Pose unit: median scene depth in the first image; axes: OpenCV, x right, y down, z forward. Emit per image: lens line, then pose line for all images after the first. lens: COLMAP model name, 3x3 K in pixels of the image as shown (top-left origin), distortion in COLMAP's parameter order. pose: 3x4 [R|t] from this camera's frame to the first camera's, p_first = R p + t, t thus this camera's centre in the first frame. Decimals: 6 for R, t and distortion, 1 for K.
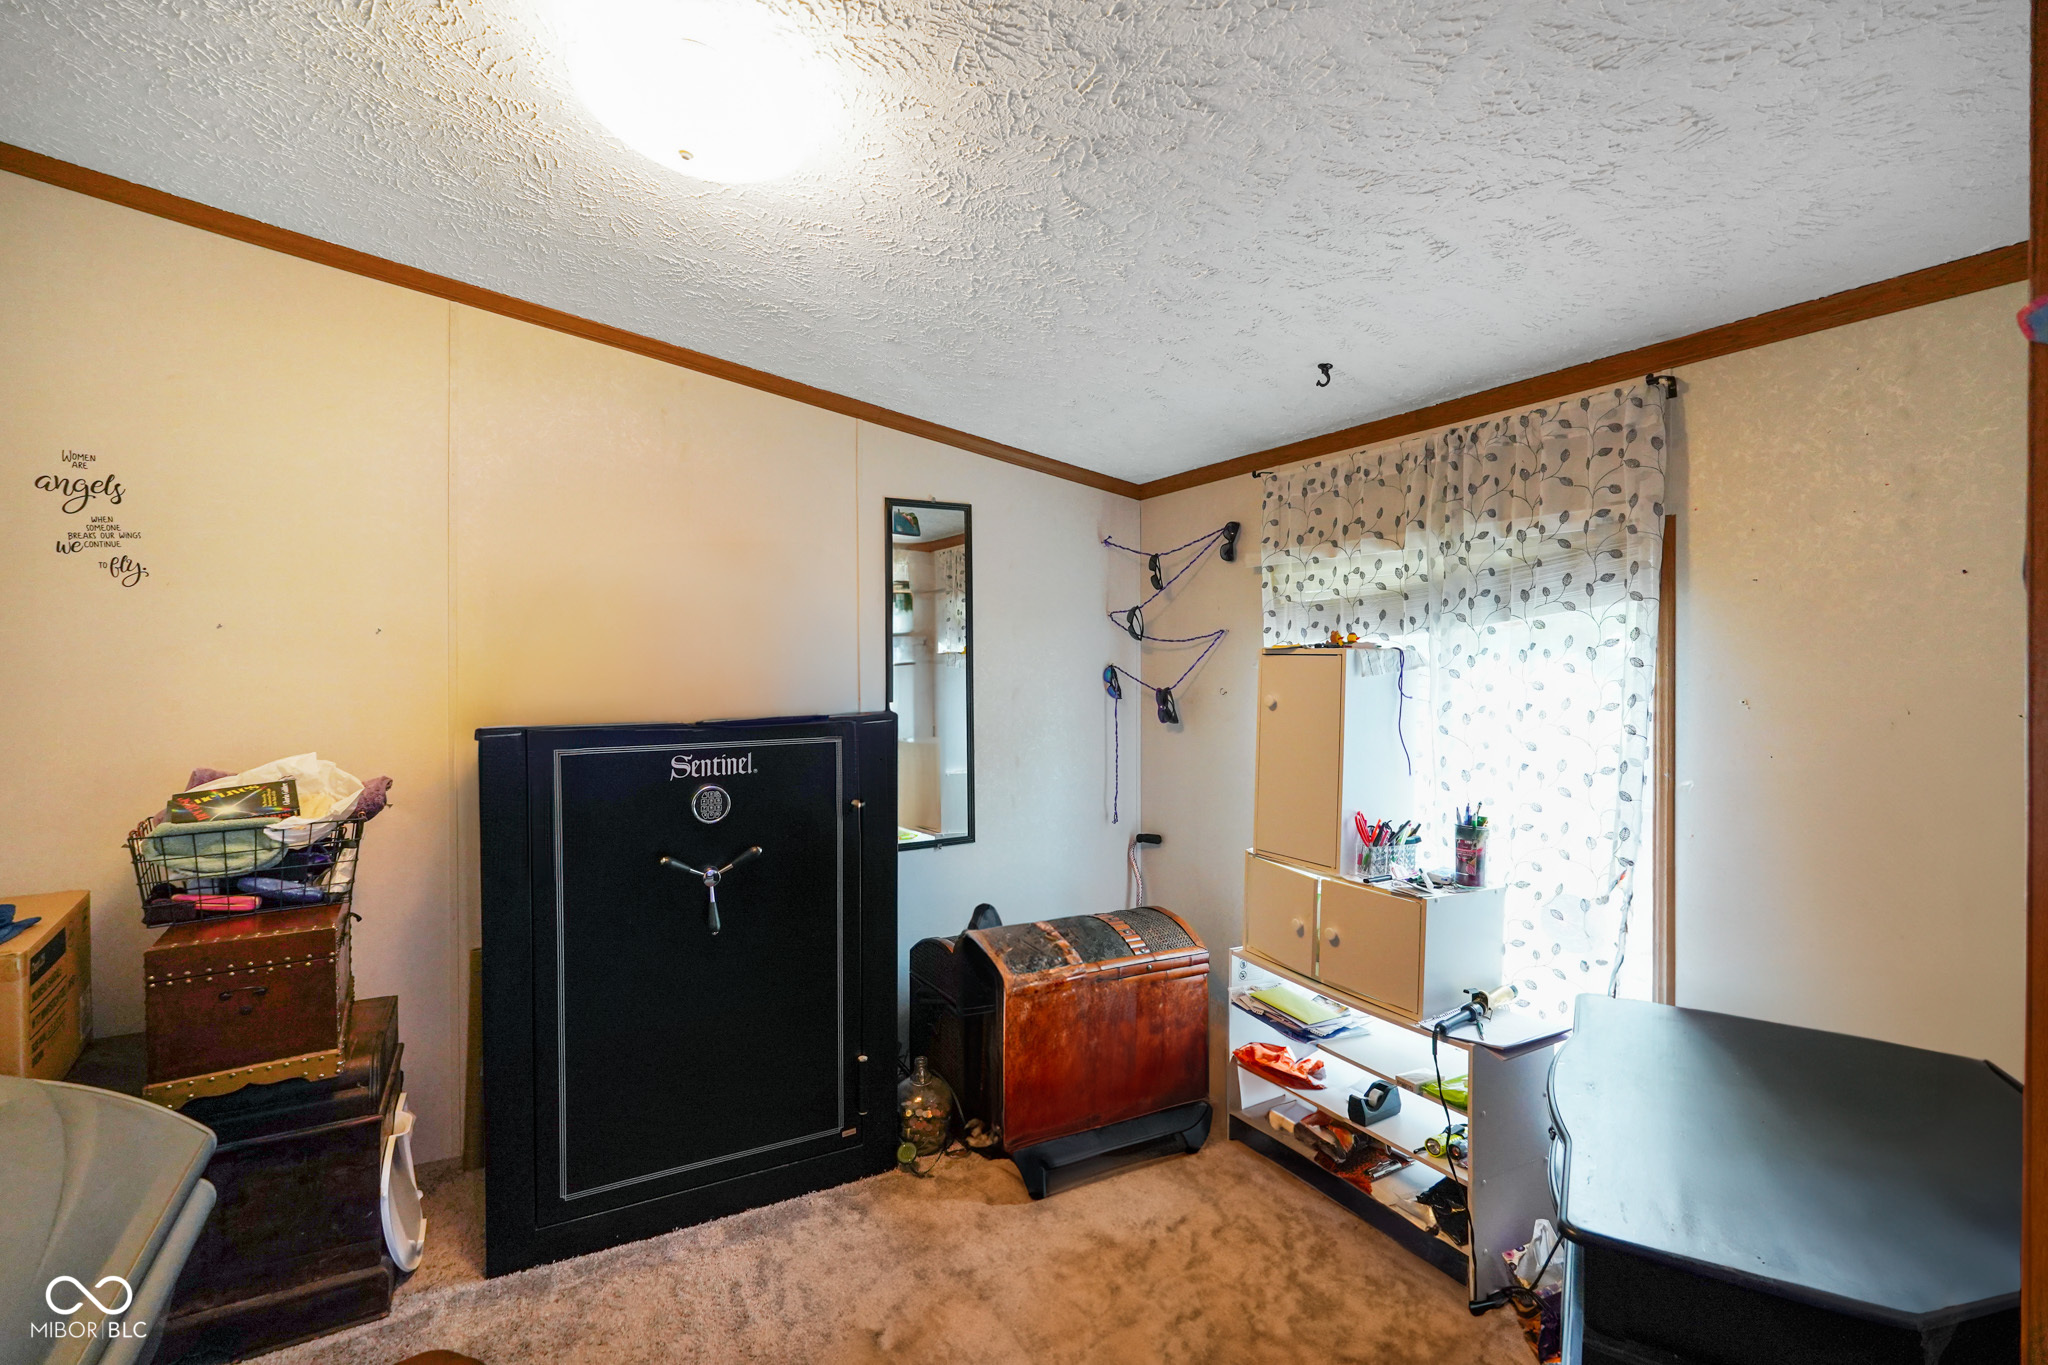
lens RADIAL K [[912.3, 0, 1019.6], [0, 912.3, 676.1], [0, 0, 1]] dist [-0.021887, 0.011300]
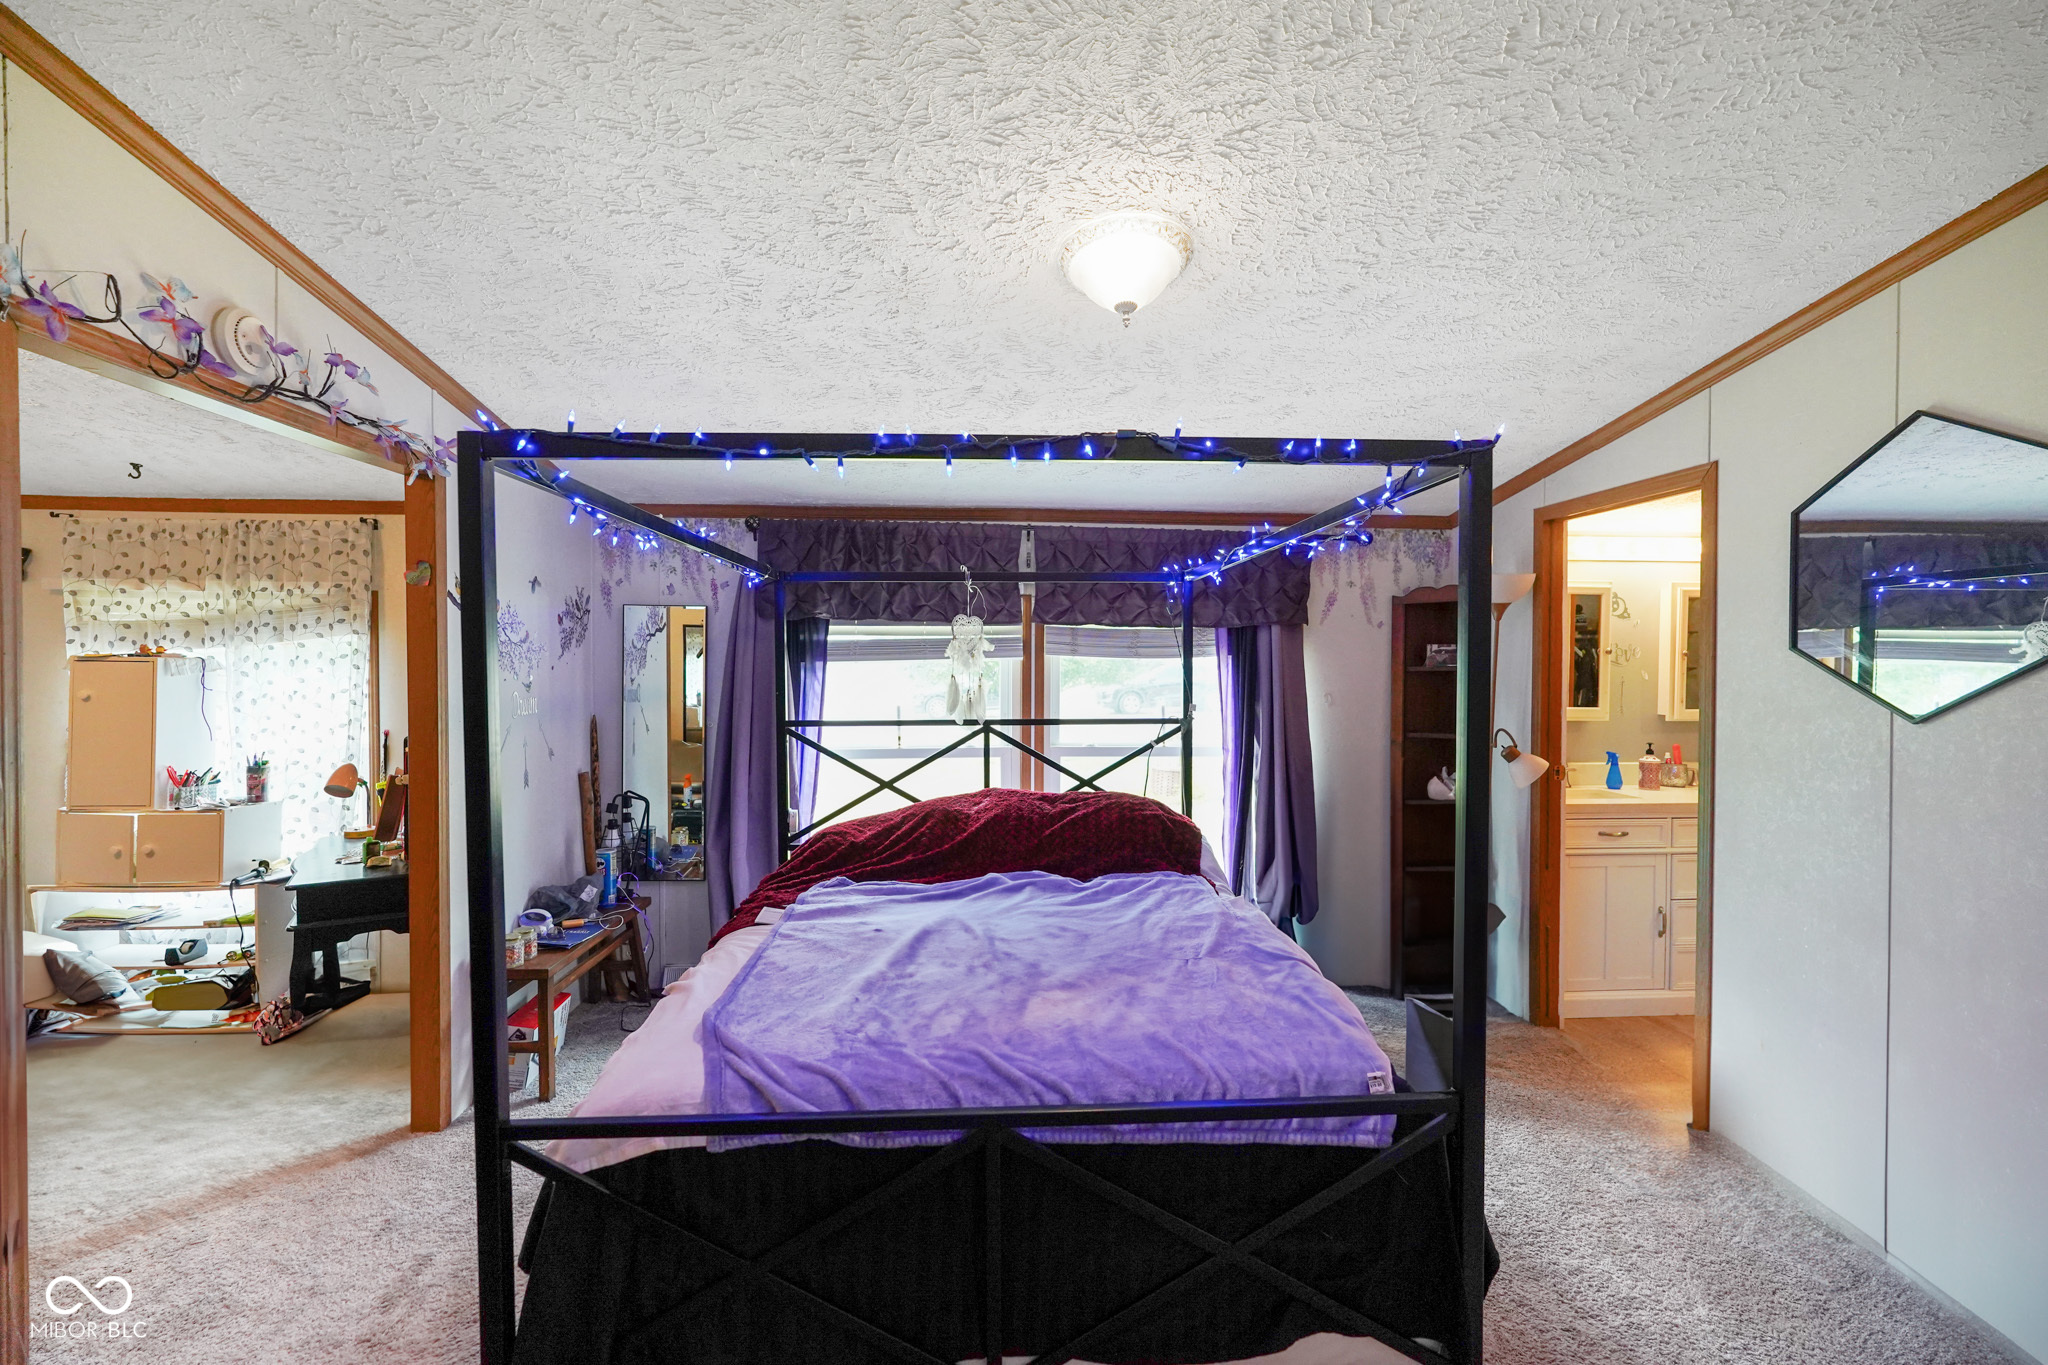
lens RADIAL K [[912.3, 0, 1019.6], [0, 912.3, 676.1], [0, 0, 1]] dist [-0.021887, 0.011300]
pose [[0.425208, -0.007189, 0.905067, -0.381574], [0.013289, 0.999910, 0.001699, 0.016486], [-0.904998, 0.011305, 0.425265, -0.914156]]
